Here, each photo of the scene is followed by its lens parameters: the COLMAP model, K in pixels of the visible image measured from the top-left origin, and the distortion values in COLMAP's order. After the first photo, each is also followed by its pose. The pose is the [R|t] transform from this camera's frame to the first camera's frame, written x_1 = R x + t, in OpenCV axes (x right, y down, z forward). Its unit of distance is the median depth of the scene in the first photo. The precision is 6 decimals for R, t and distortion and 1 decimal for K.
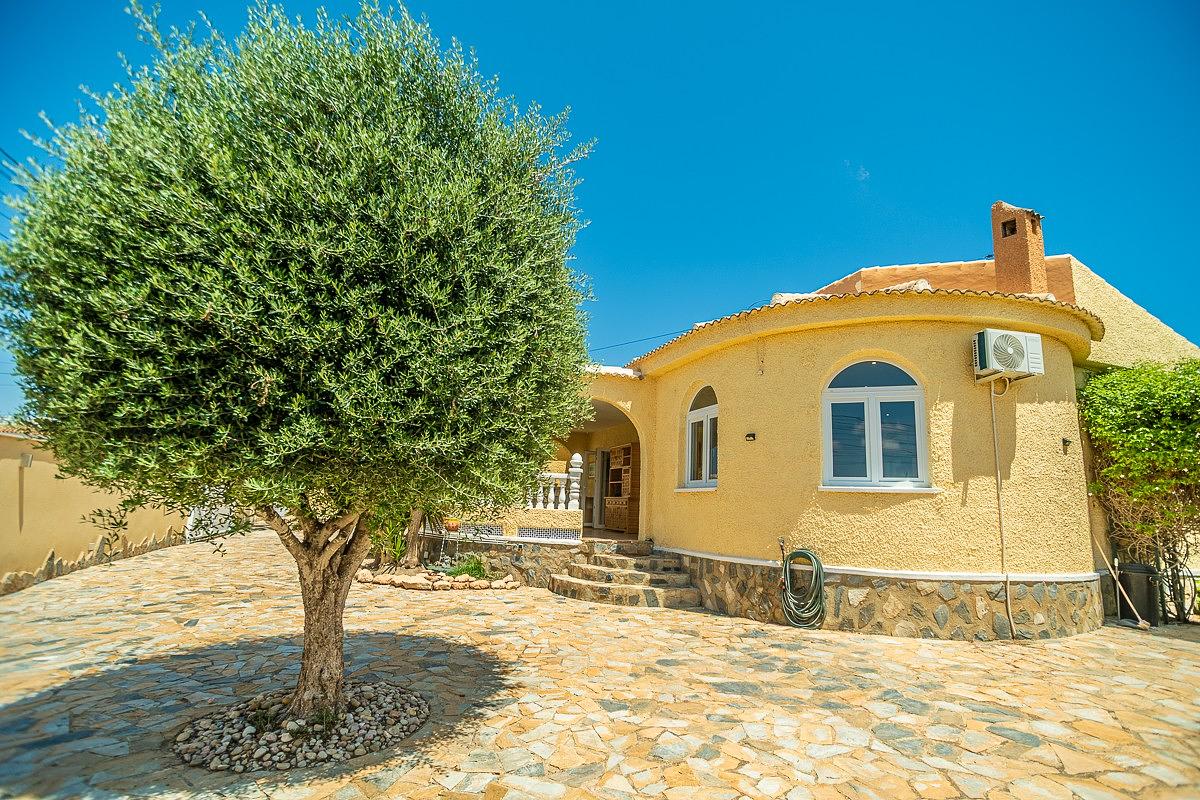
lens RADIAL K [[610.0, 0, 601.9], [0, 610.0, 351.0], [0, 0, 1]] dist [-0.057667, 0.036002]
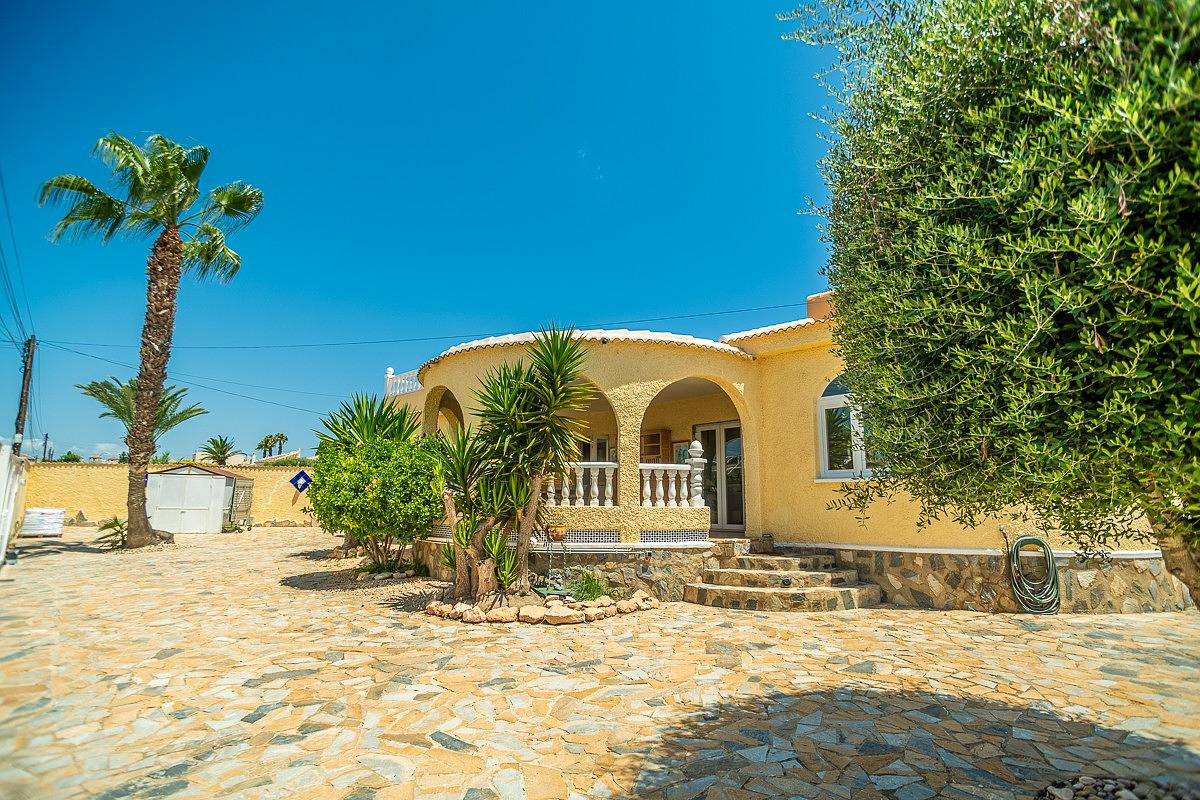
lens RADIAL K [[610.0, 0, 601.9], [0, 610.0, 351.0], [0, 0, 1]] dist [-0.057667, 0.036002]
pose [[0.903395, 0.068934, 0.423232, -0.601204], [-0.077207, 0.997012, 0.002412, 0.056068], [-0.421801, -0.034855, 0.906018, 0.317963]]
